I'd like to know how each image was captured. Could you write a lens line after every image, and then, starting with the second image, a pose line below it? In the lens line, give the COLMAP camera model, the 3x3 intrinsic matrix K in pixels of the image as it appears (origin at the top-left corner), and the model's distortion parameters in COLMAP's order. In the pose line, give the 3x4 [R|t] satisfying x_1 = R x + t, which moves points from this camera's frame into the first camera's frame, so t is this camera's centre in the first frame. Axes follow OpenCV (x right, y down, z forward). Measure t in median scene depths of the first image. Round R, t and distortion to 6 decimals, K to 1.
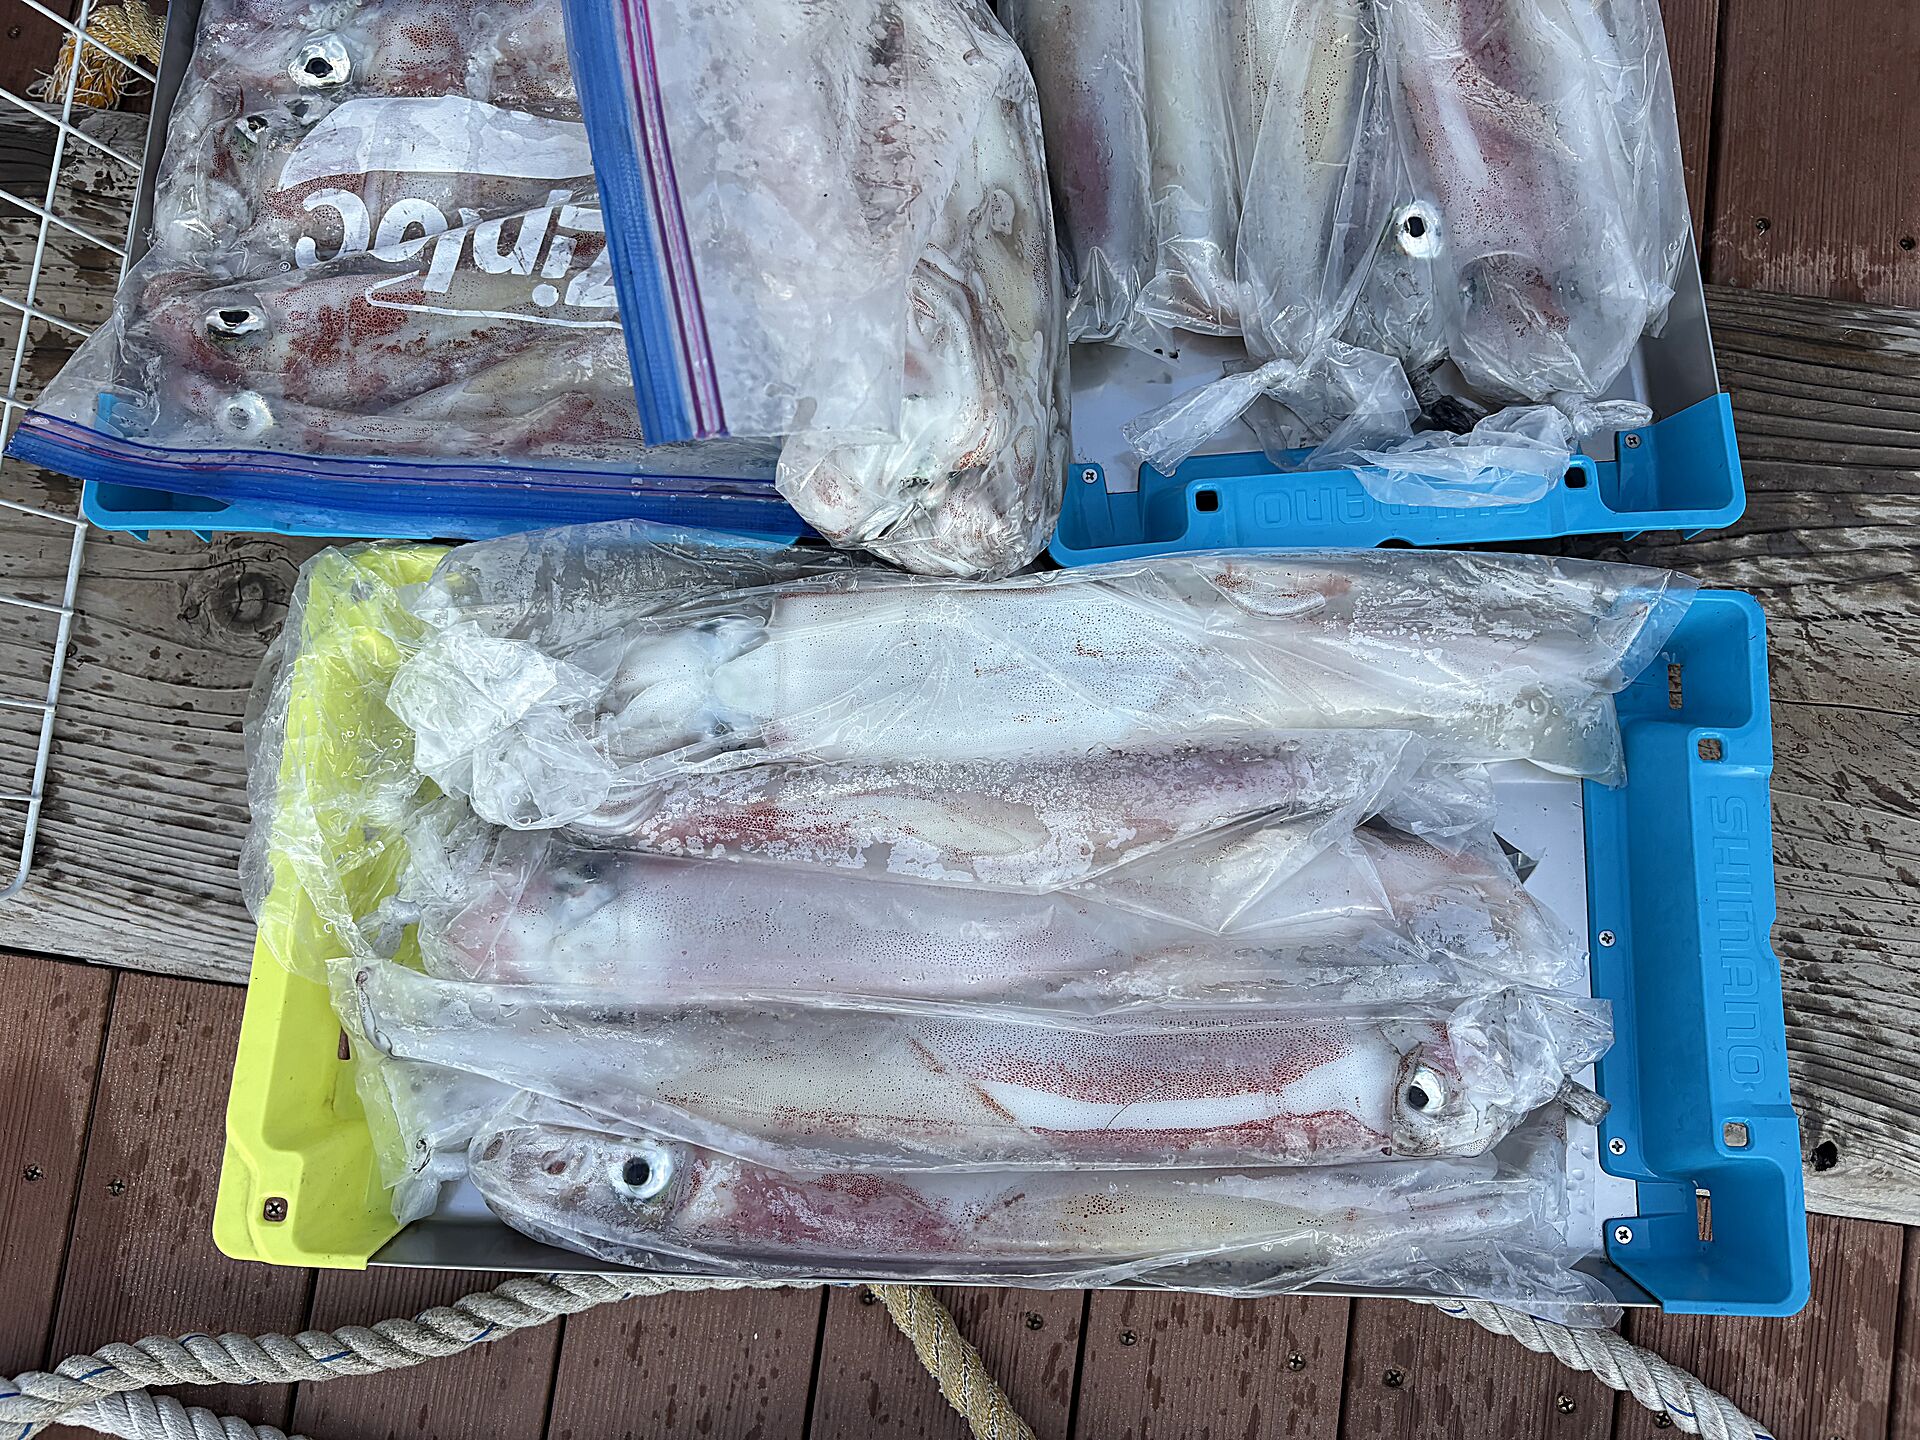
lens RADIAL K [[1436.1, 0, 960.0], [0, 1436.1, 720.0], [0, 0, 1]] dist [-0.026564, 0.010677]
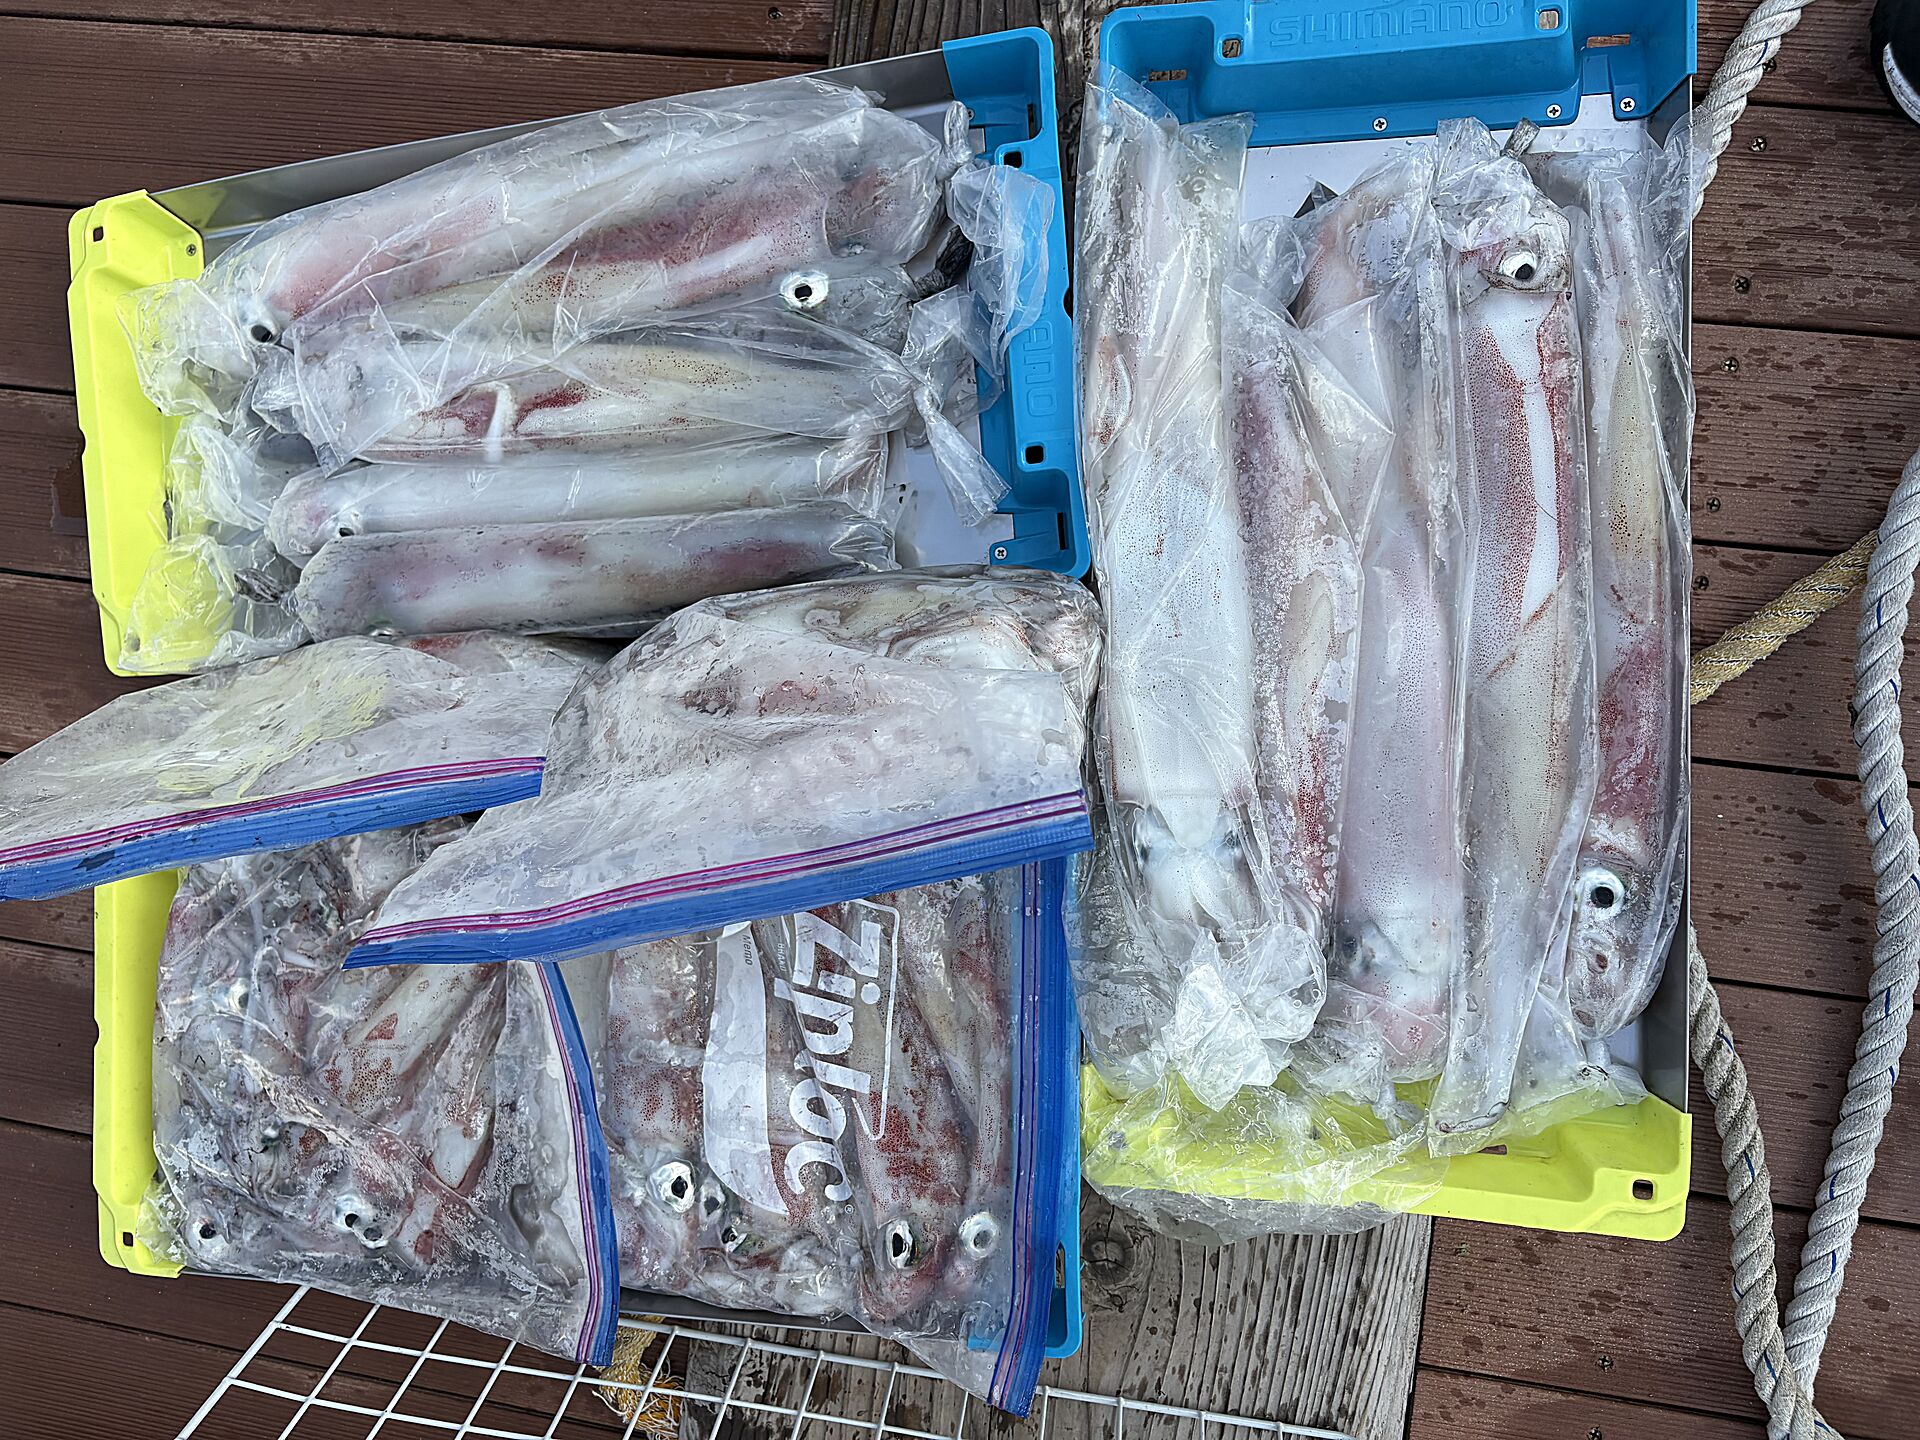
lens RADIAL K [[1396.2, 0, 960.0], [0, 1396.2, 720.0], [0, 0, 1]] dist [-0.034831, 0.021703]
pose [[-0.014897, -0.999685, 0.020221, -0.080544], [0.999193, -0.015638, -0.037005, -0.174821], [0.037310, 0.019654, 0.999110, -0.201175]]
